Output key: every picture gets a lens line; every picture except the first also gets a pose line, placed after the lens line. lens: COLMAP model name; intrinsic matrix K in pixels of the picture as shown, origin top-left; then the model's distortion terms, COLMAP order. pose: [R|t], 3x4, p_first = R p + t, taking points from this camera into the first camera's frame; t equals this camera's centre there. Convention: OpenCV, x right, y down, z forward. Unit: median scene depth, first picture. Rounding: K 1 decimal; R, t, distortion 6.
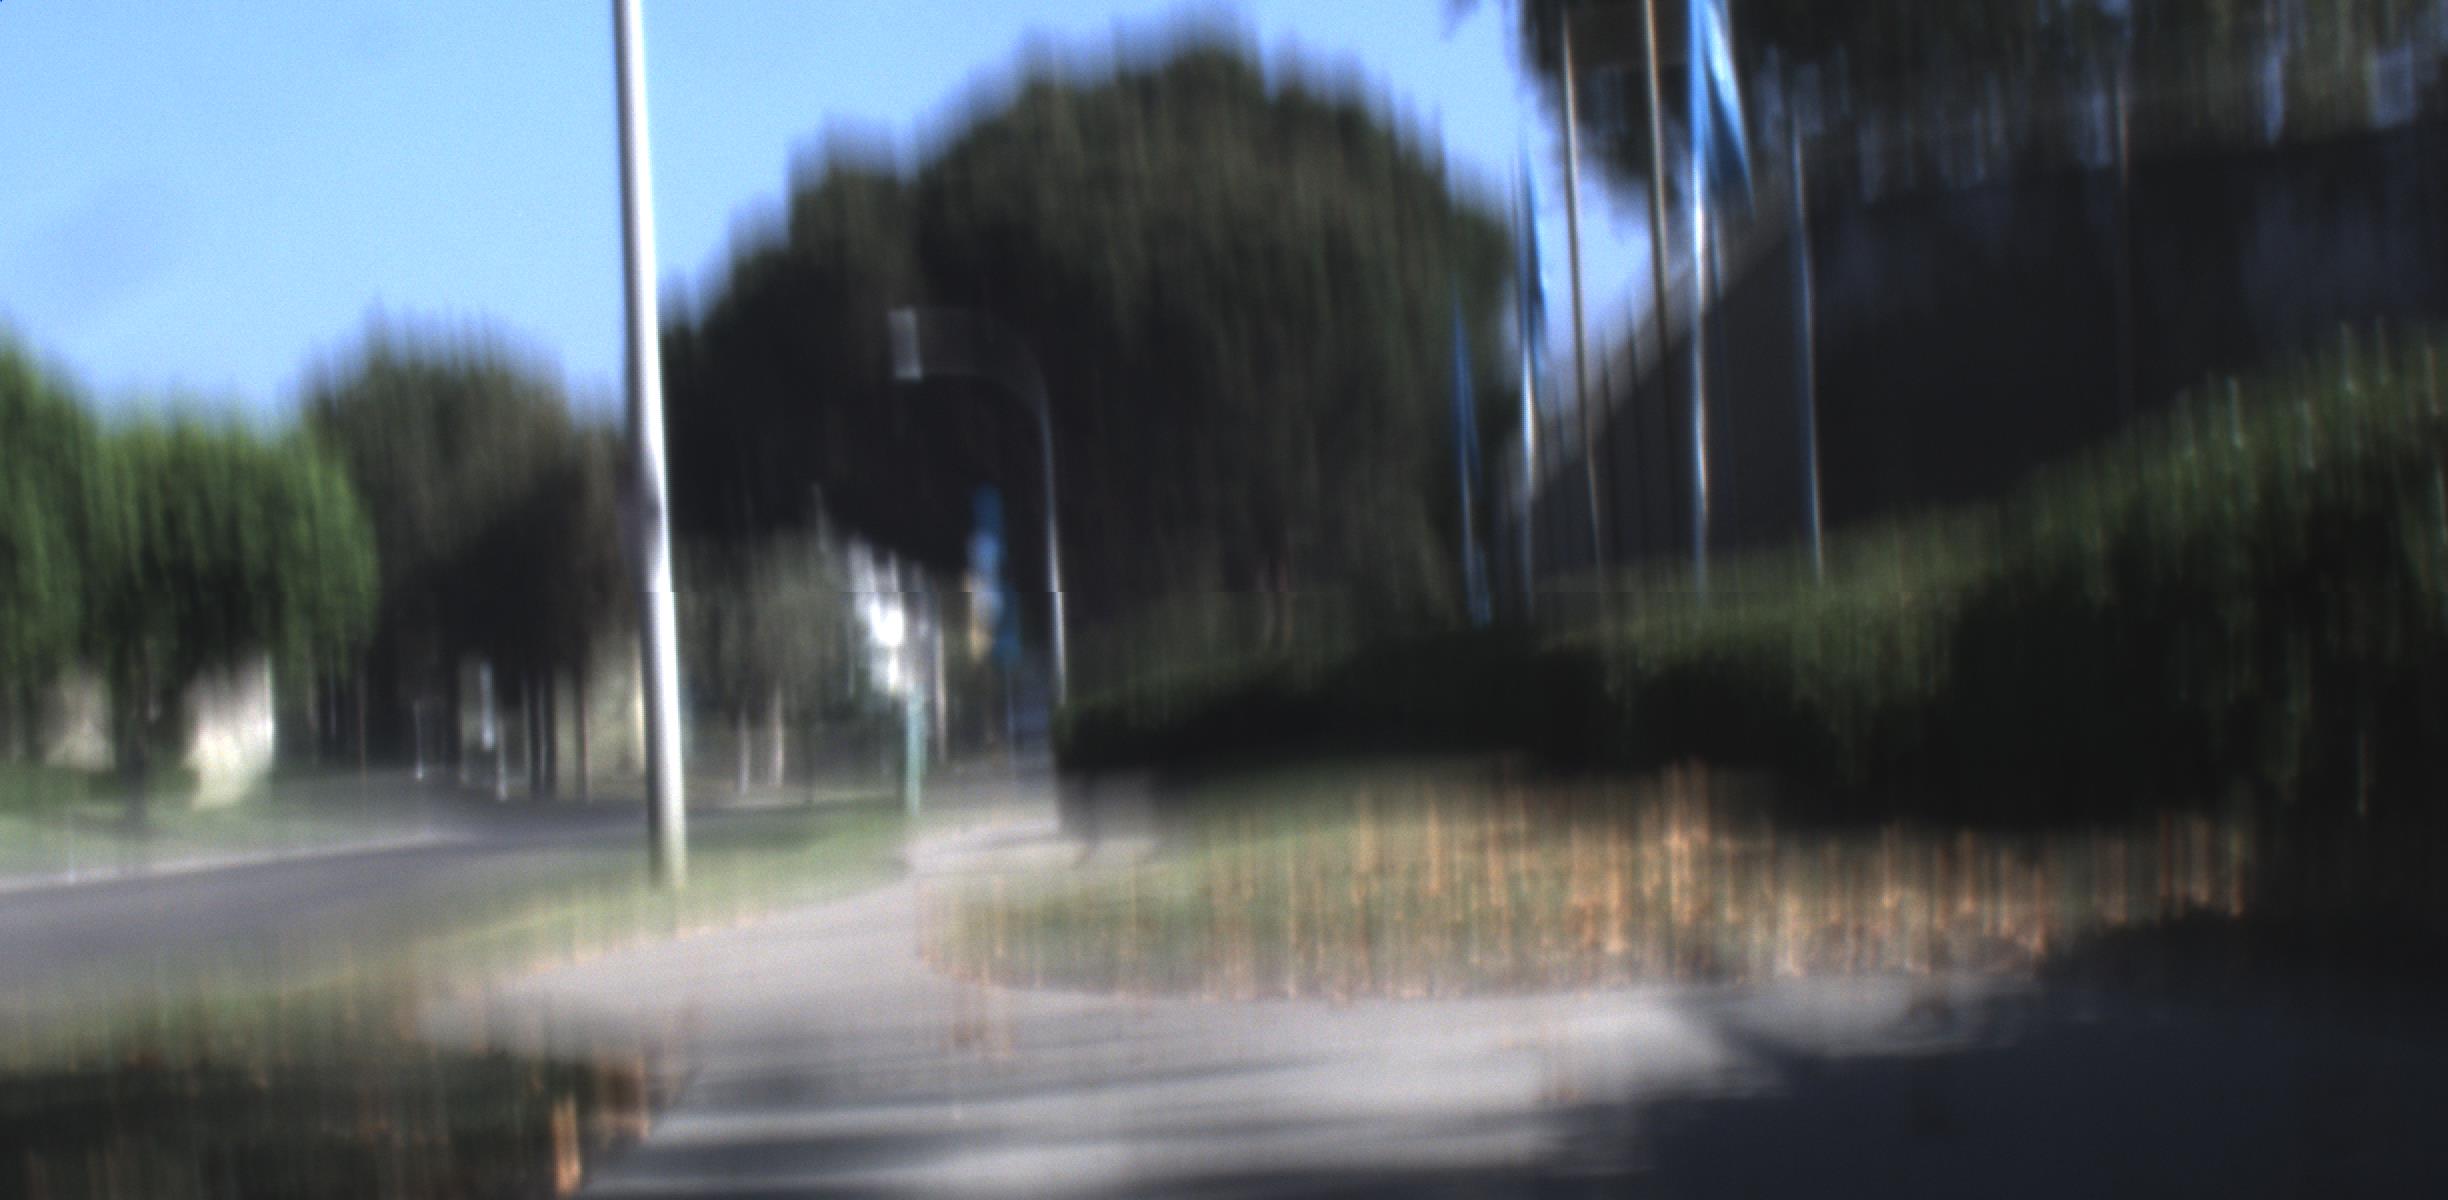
lens RADIAL K [[6836.5, 0, 1224.0], [0, 6836.5, 600.0], [0, 0, 1]] dist [0.063423, 0.049394]
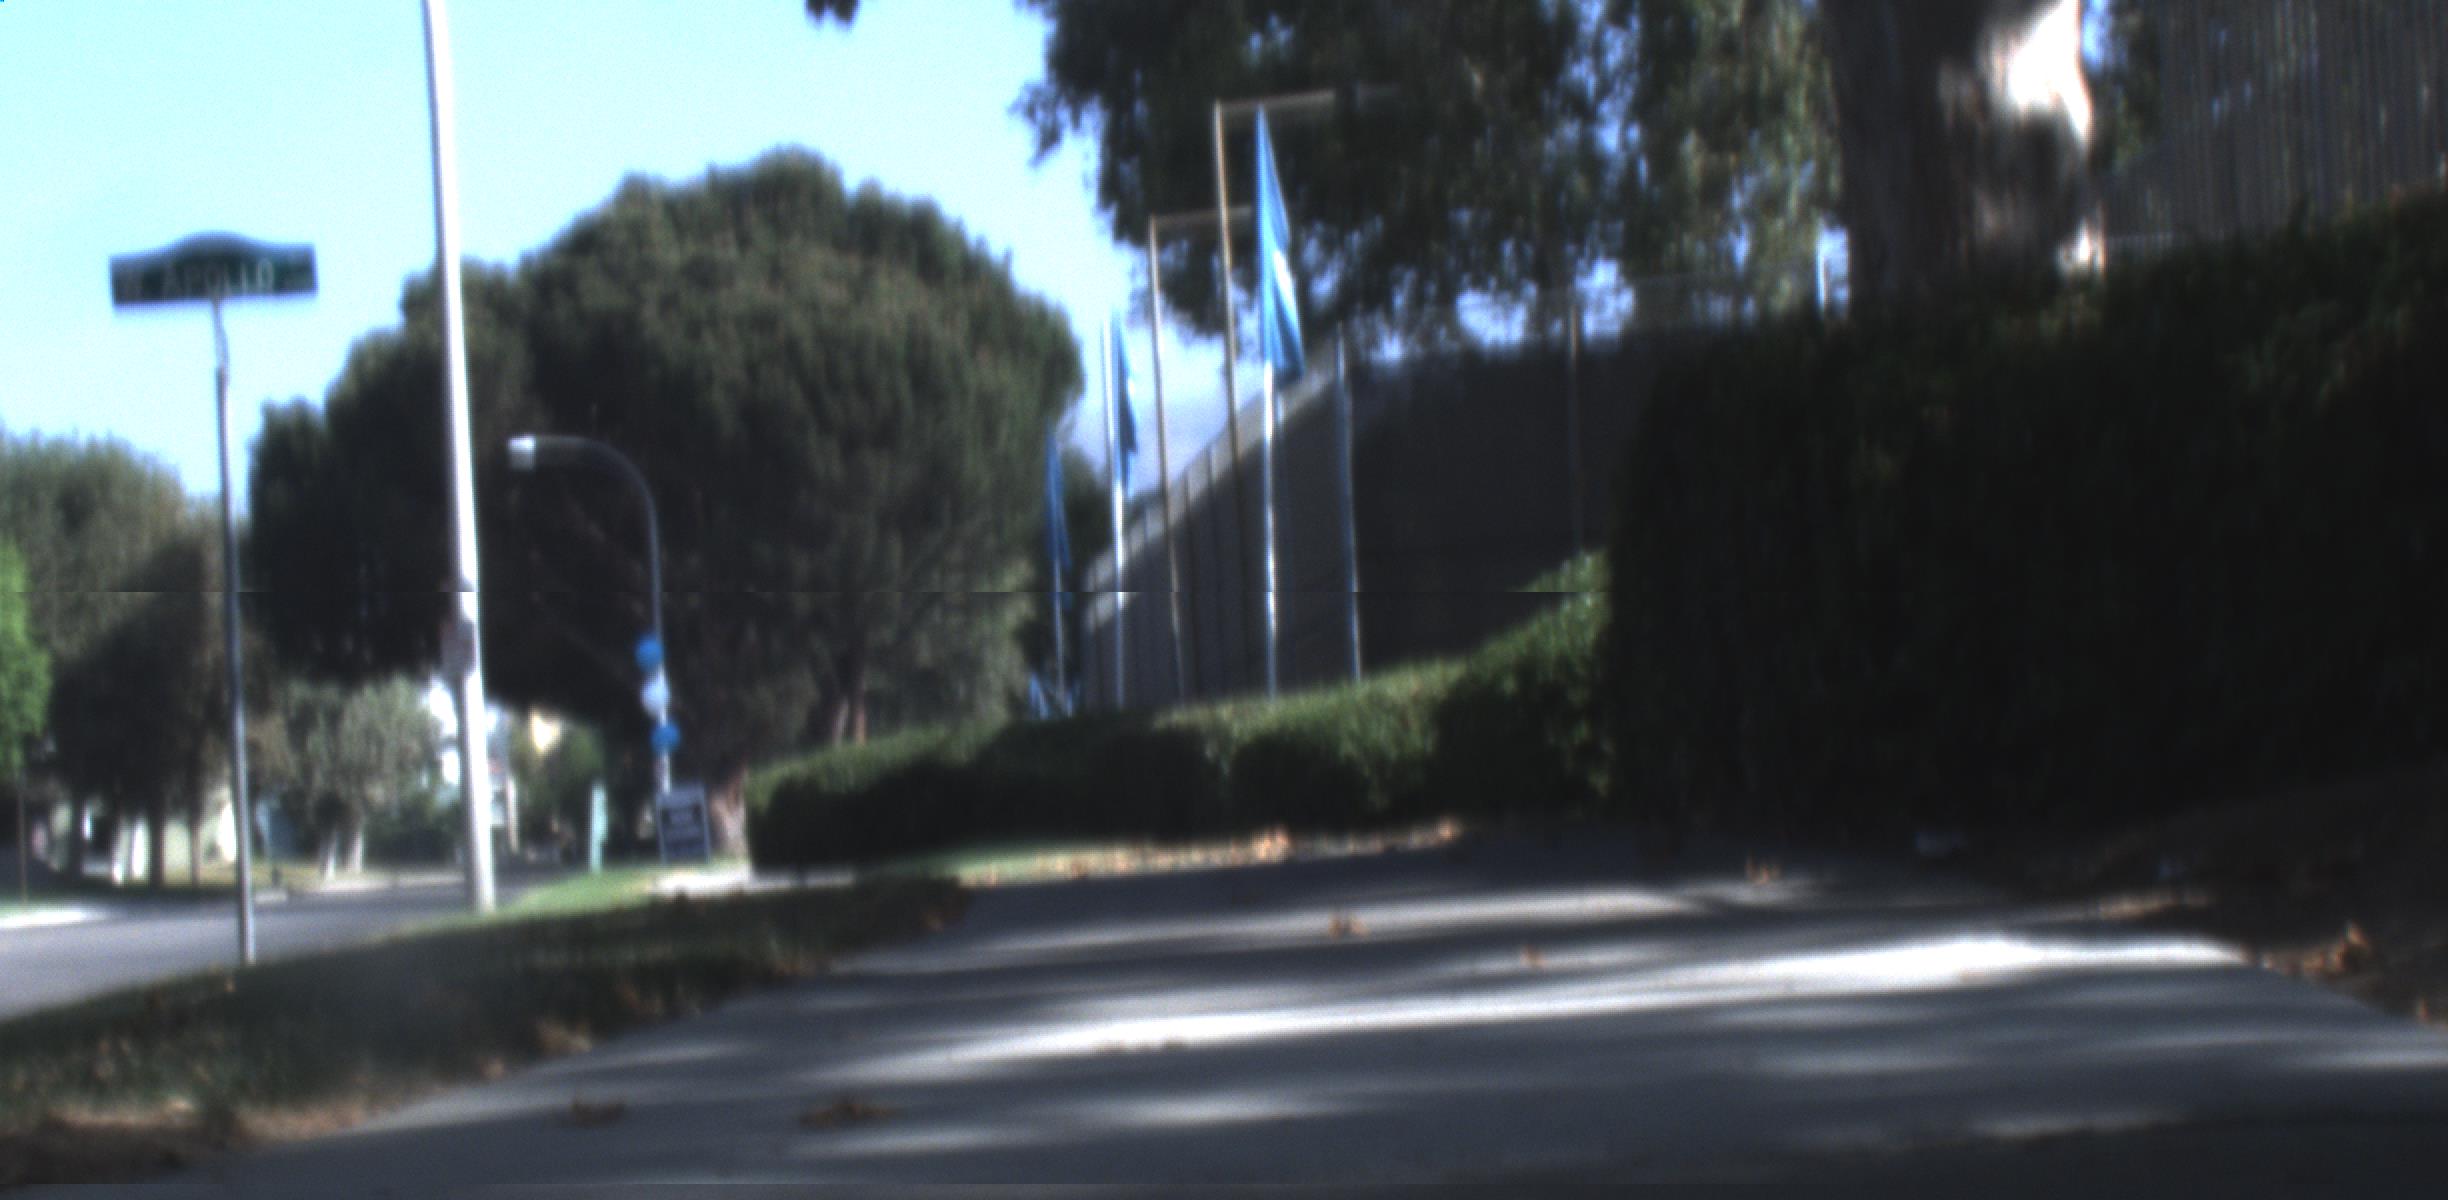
lens RADIAL K [[6836.5, 0, 1224.0], [0, 6836.5, 600.0], [0, 0, 1]] dist [0.063423, 0.049394]
pose [[0.997568, 0.007414, 0.069304, -0.021974], [-0.006878, 0.999945, -0.007976, -0.003454], [-0.069360, 0.007480, 0.997564, -0.229443]]
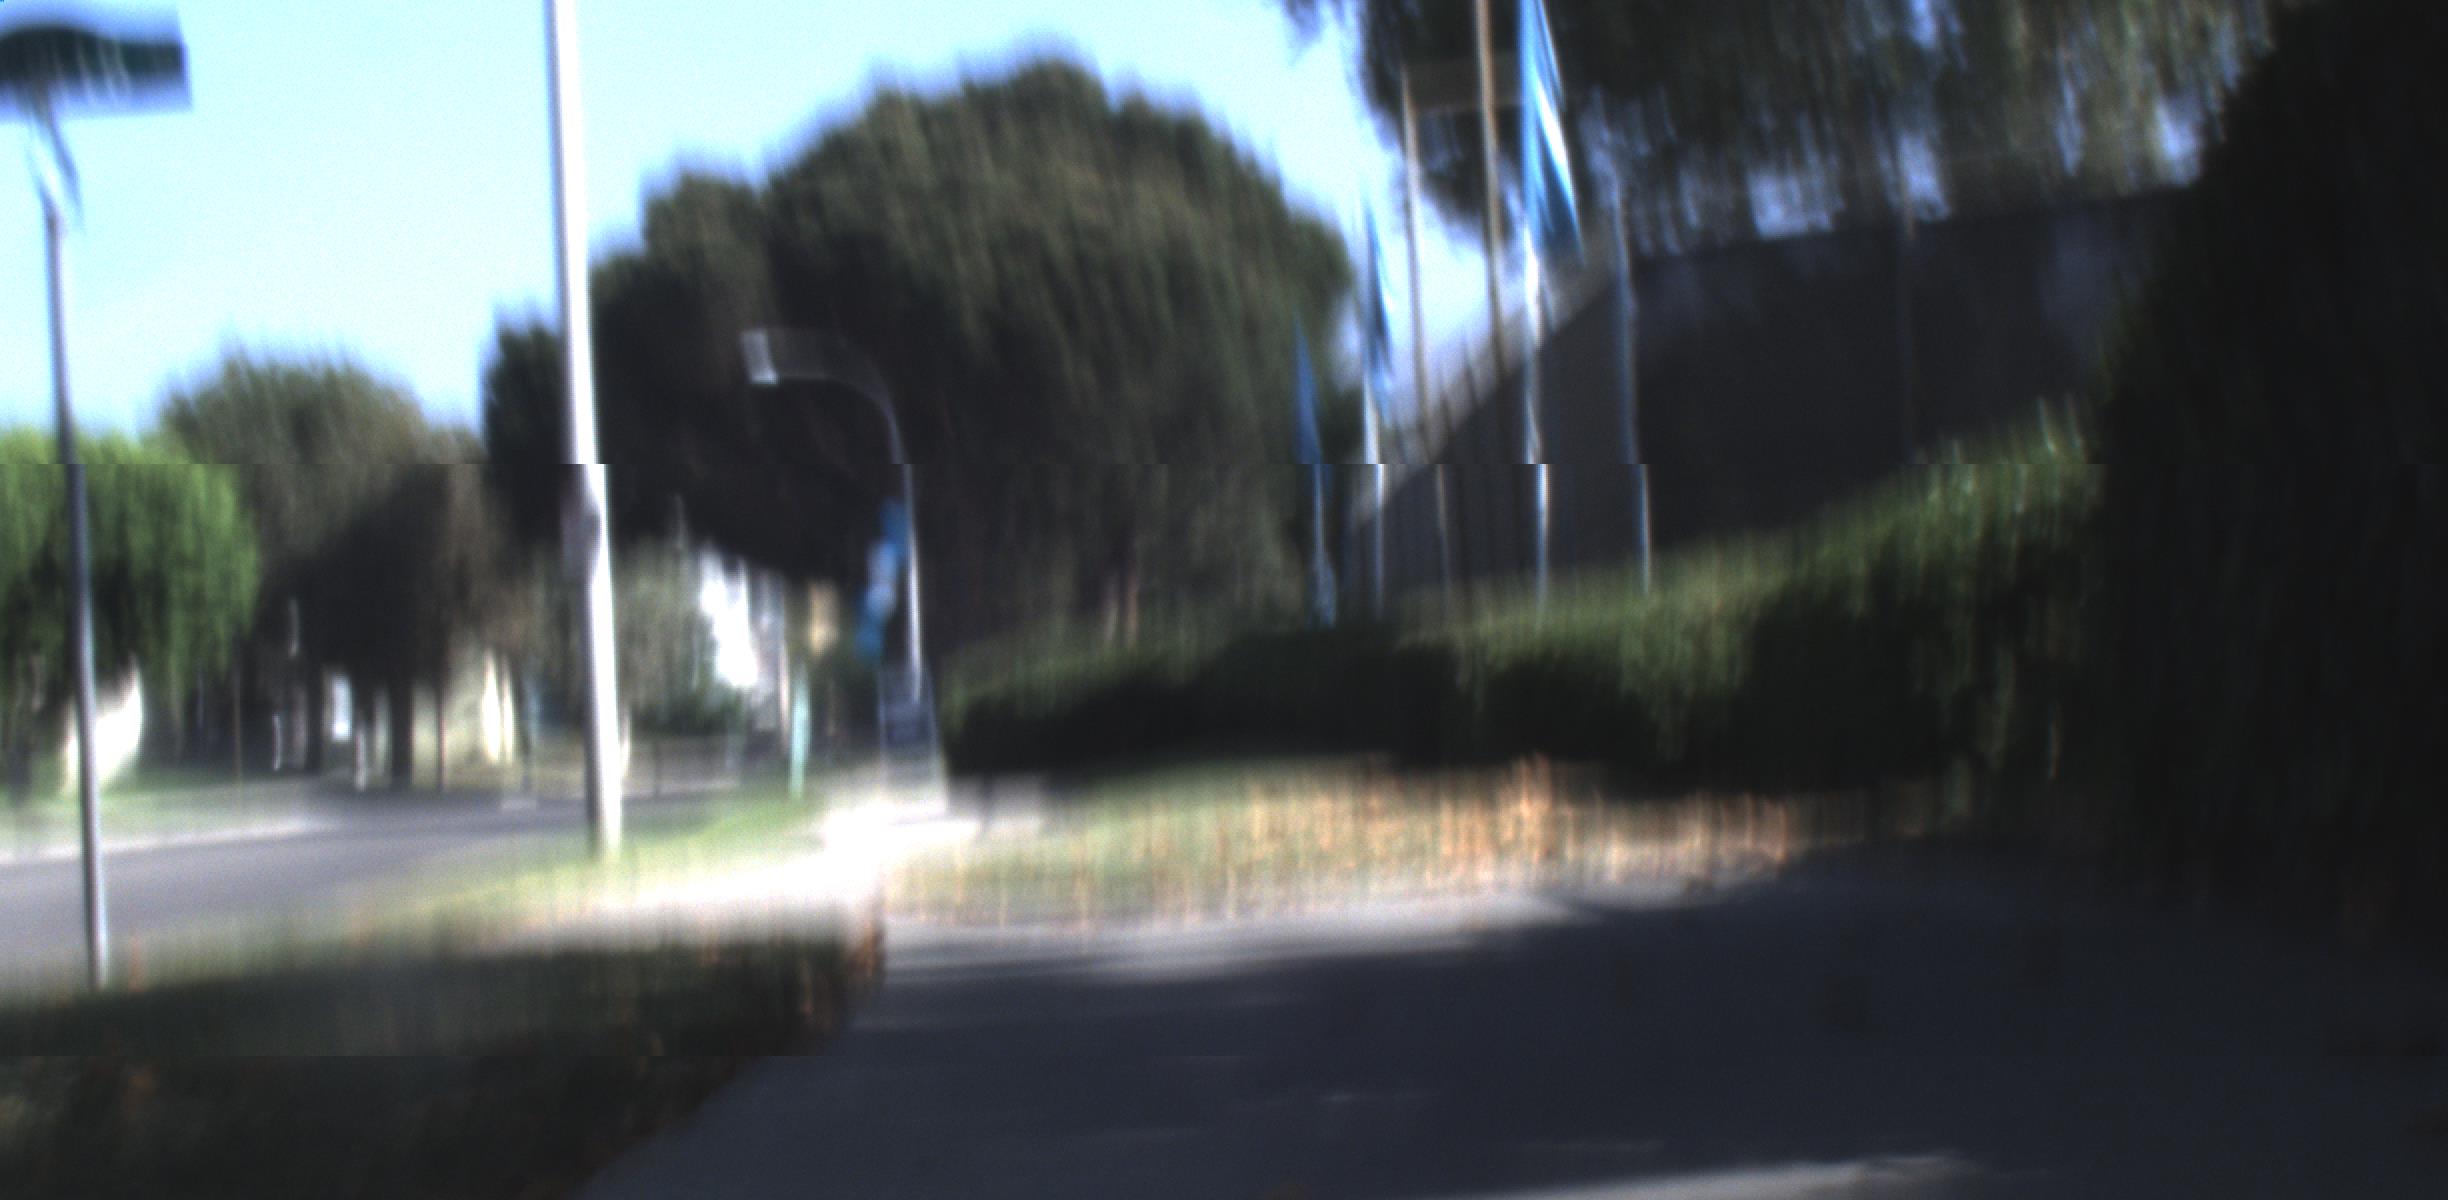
lens RADIAL K [[6836.5, 0, 1224.0], [0, 6836.5, 600.0], [0, 0, 1]] dist [0.063423, 0.049394]
pose [[0.999655, -0.000017, 0.026273, -0.008173], [-0.000008, 1.000000, 0.000951, -0.001152], [-0.026273, -0.000951, 0.999654, -0.089659]]
